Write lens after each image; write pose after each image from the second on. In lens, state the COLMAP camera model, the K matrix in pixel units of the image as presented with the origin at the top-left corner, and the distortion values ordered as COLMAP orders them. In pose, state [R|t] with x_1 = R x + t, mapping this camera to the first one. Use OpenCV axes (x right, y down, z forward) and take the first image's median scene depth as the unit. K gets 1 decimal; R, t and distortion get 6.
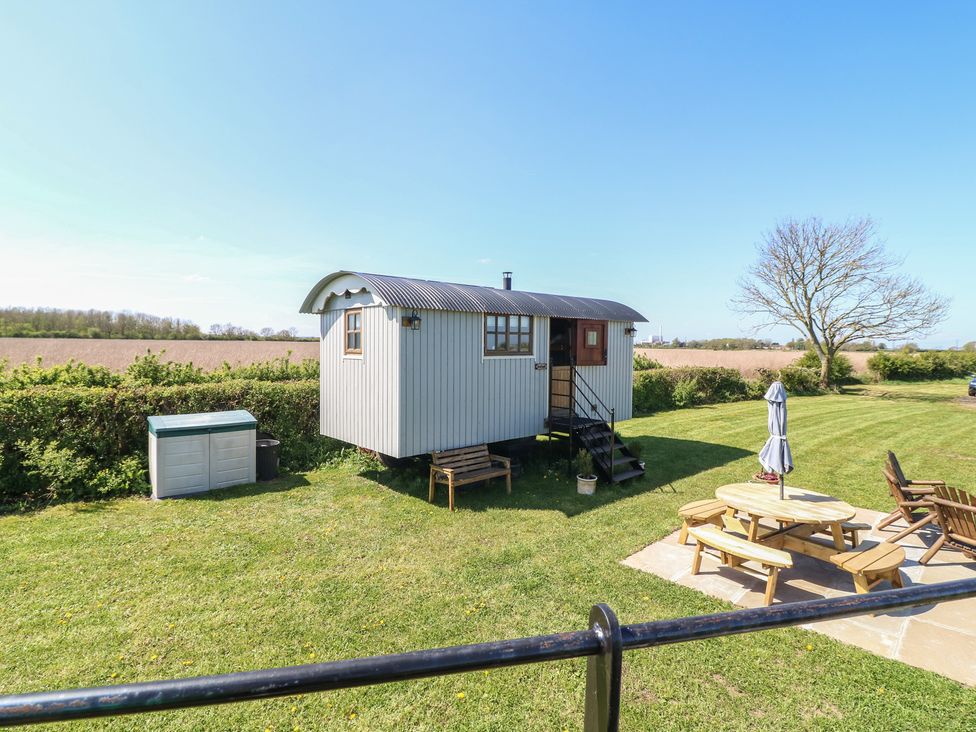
lens RADIAL K [[520.4, 0, 487.2], [0, 520.4, 354.4], [0, 0, 1]] dist [0.001933, -0.016767]
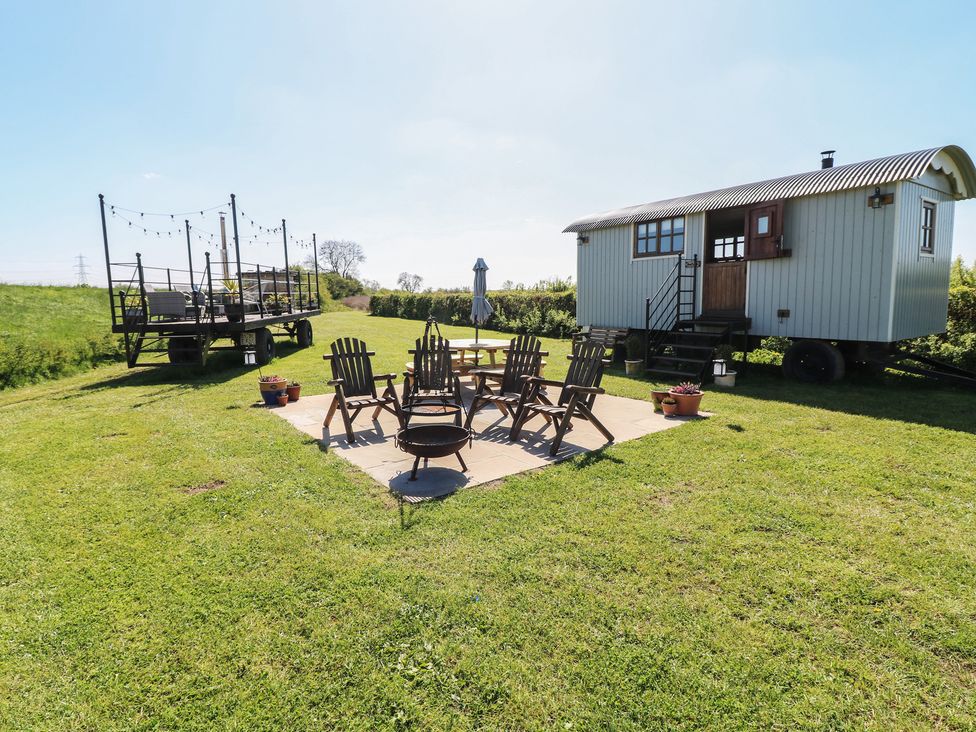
lens RADIAL K [[507.5, 0, 485.9], [0, 507.5, 355.9], [0, 0, 1]] dist [0.000944, -0.010865]
pose [[-0.151963, 0.113358, -0.981864, 1.232569], [0.006079, 0.993490, 0.113759, 0.091176], [0.988367, 0.011319, -0.151663, 0.805999]]
